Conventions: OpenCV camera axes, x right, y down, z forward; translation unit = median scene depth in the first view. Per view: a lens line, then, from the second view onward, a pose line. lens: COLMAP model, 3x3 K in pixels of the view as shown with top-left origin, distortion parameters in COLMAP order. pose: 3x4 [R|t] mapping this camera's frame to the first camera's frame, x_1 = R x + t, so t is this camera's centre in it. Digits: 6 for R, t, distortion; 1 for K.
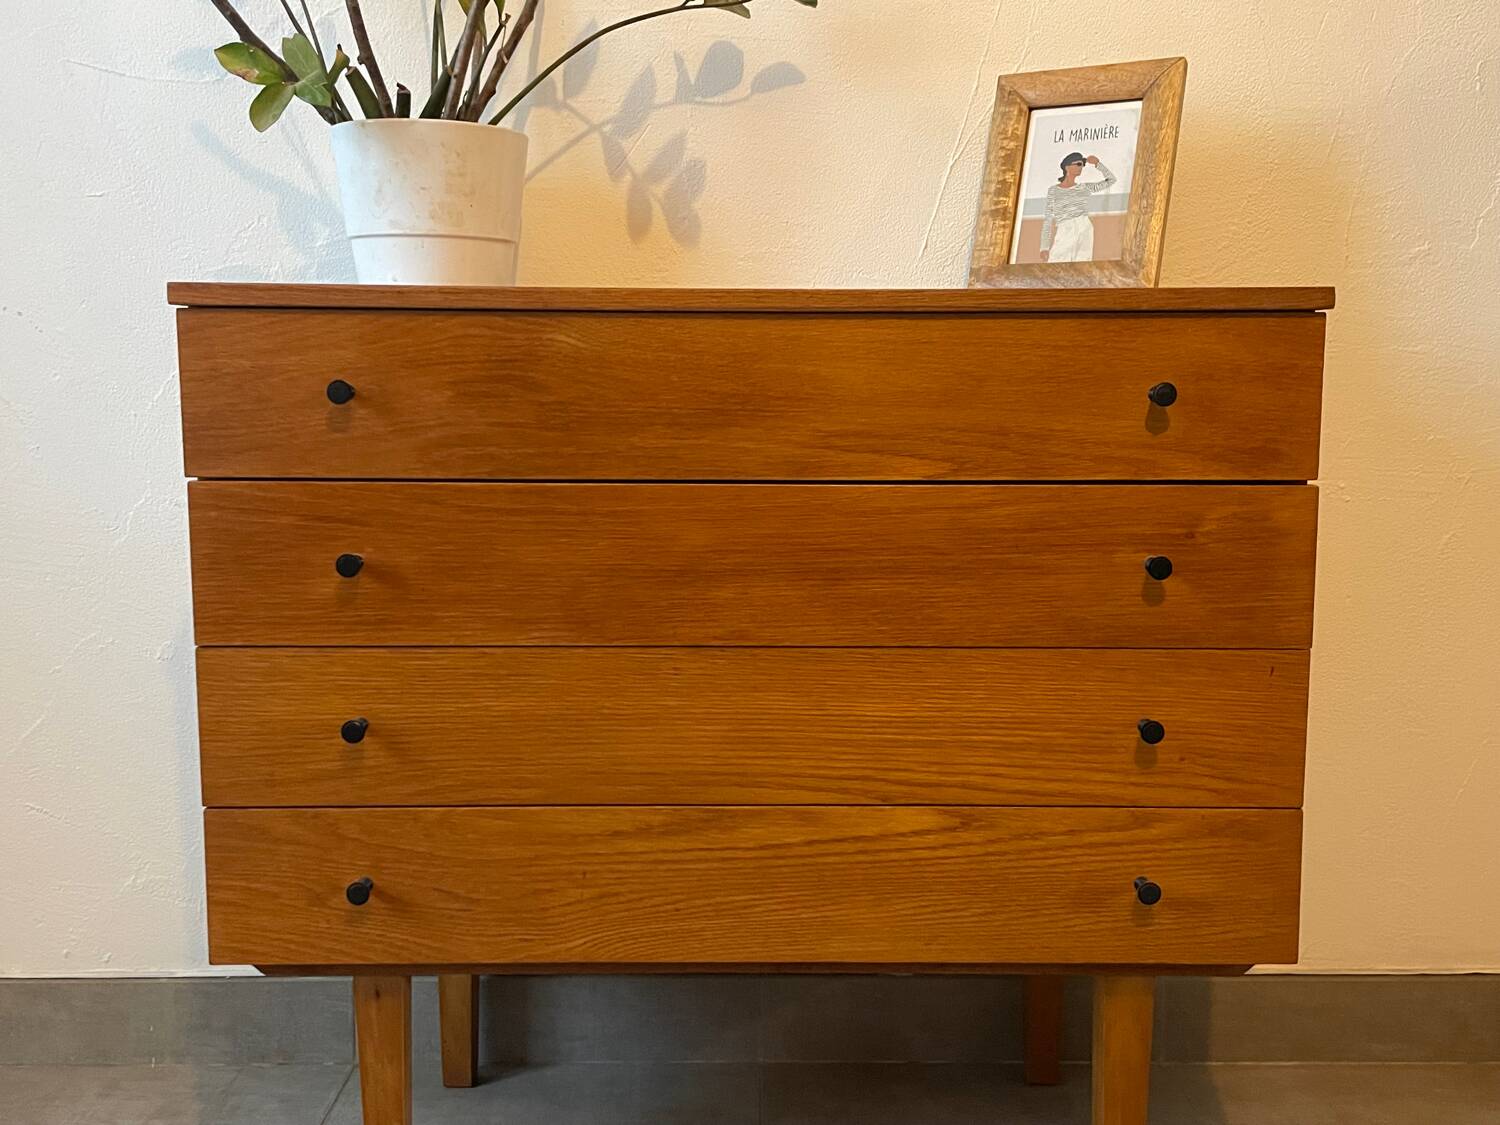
lens RADIAL K [[1485.8, 0, 765.0], [0, 1485.8, 556.1], [0, 0, 1]] dist [0.045399, 0.000000]
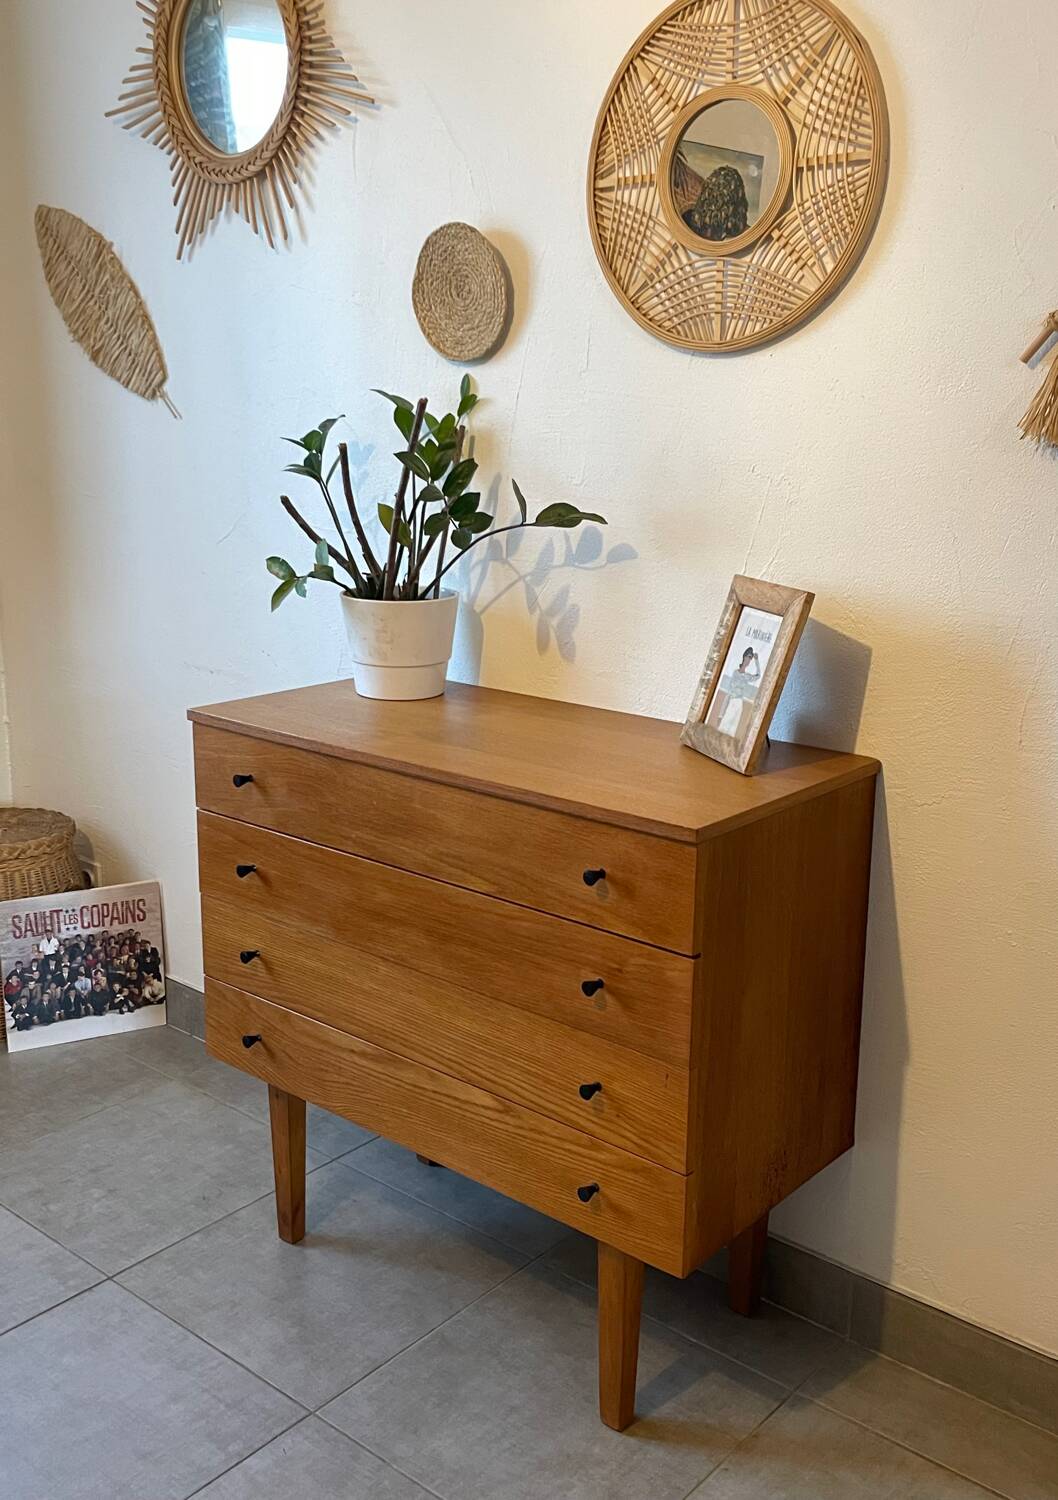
lens RADIAL K [[1482.3, 0, 504.7], [0, 1482.3, 733.6], [0, 0, 1]] dist [0.046732, 0.000000]
pose [[0.748822, 0.153818, -0.644674, 1.074387], [-0.091367, 0.987367, 0.129456, -0.410802], [0.656443, -0.038038, 0.753416, -0.157943]]
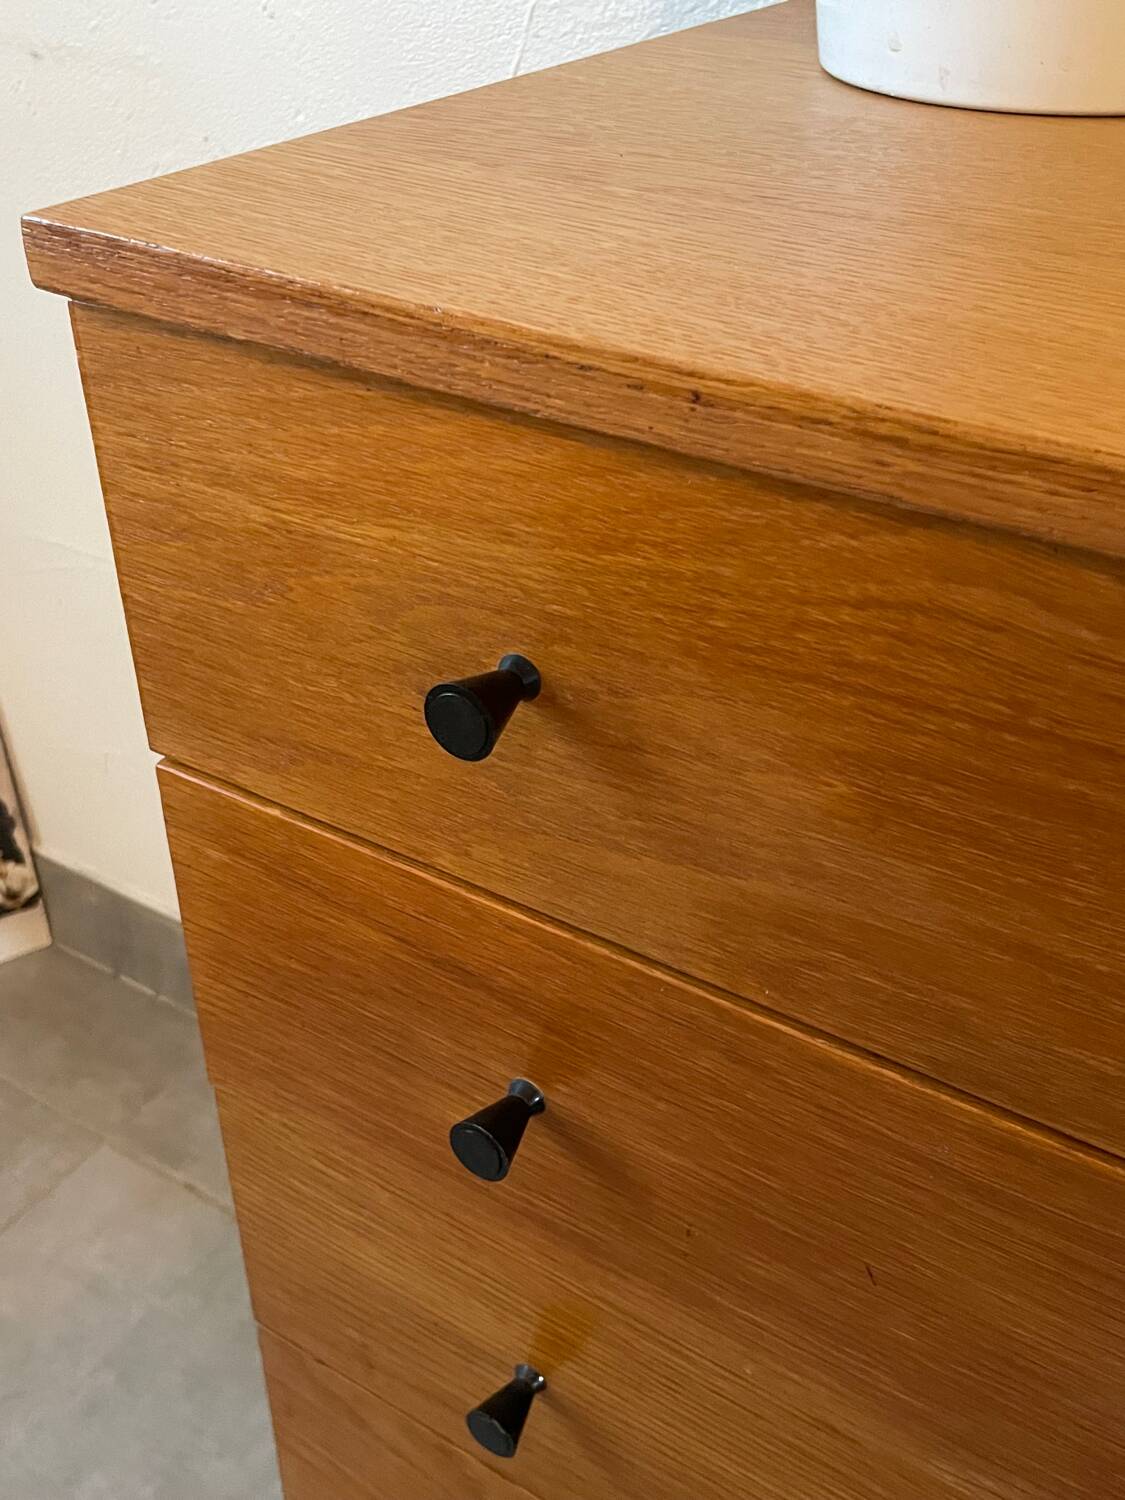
lens RADIAL K [[1485.8, 0, 551.9], [0, 1485.8, 772.9], [0, 0, 1]] dist [0.045399, 0.000000]
pose [[0.840479, 0.310645, -0.443953, -0.133973], [-0.073580, 0.877182, 0.474486, -0.222216], [0.536824, -0.366130, 0.760111, 0.744889]]
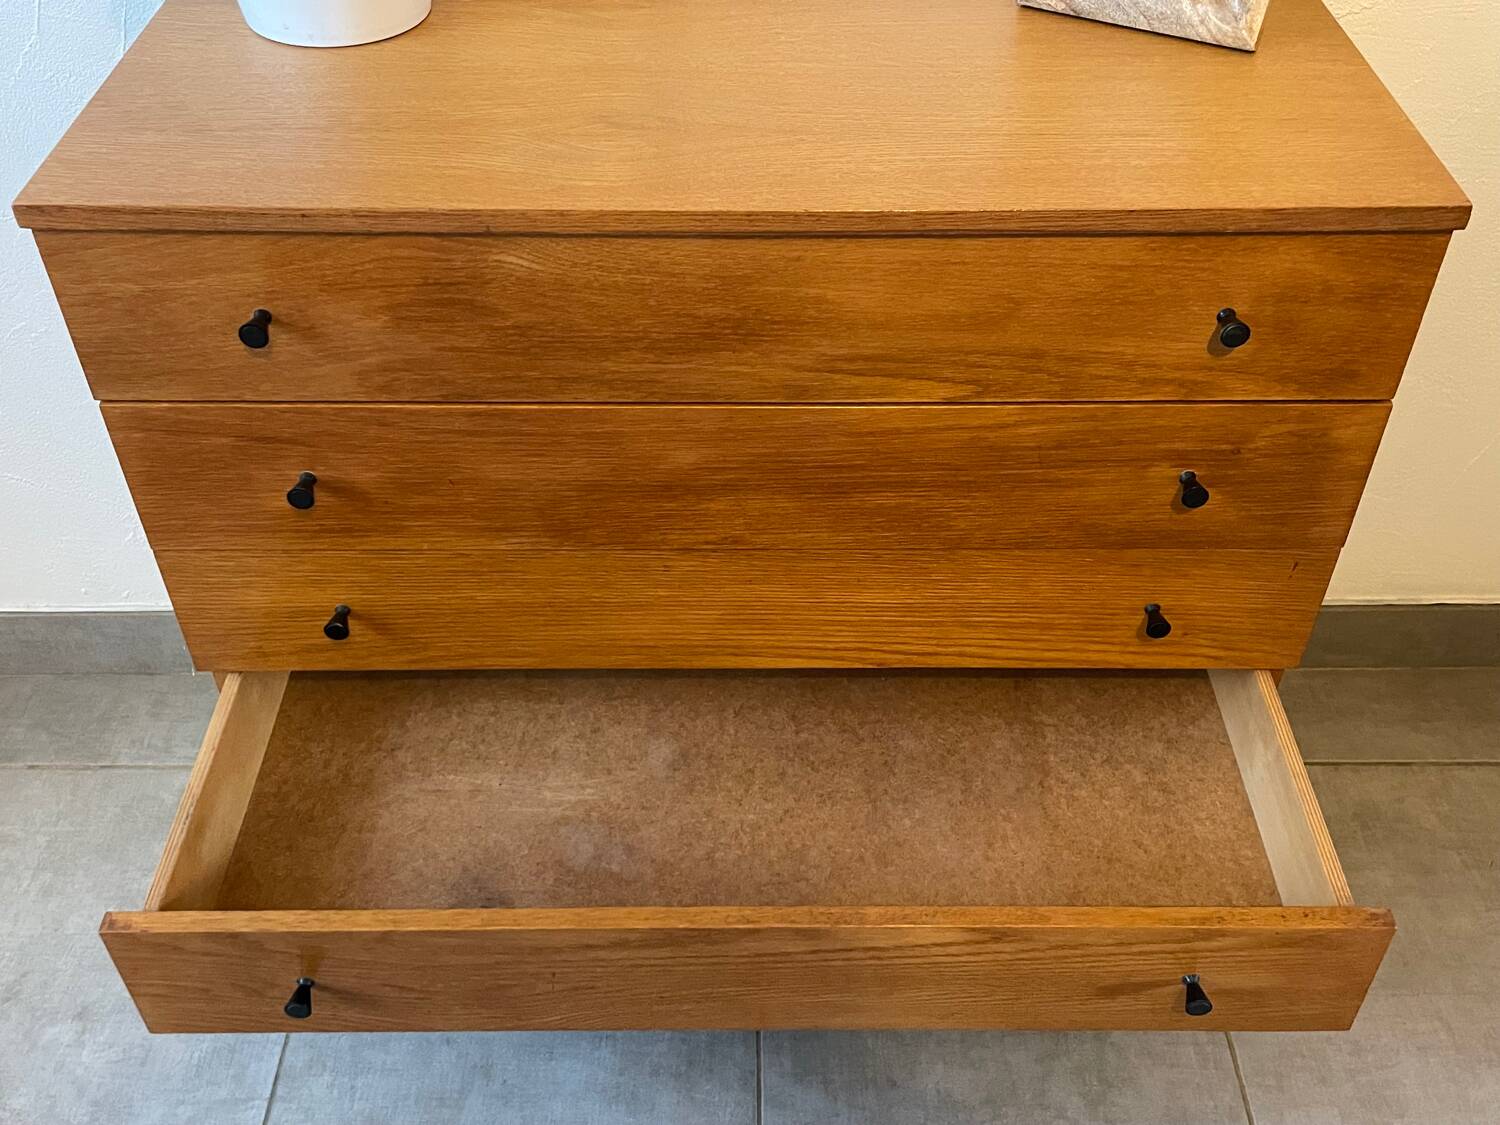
lens RADIAL K [[1485.8, 0, 764.1], [0, 1485.8, 581.6], [0, 0, 1]] dist [0.045399, 0.000000]
pose [[0.999998, 0.000708, 0.001781, 0.000661], [-0.001599, 0.820072, 0.572258, -0.450233], [-0.001056, -0.572260, 0.820072, 0.216655]]
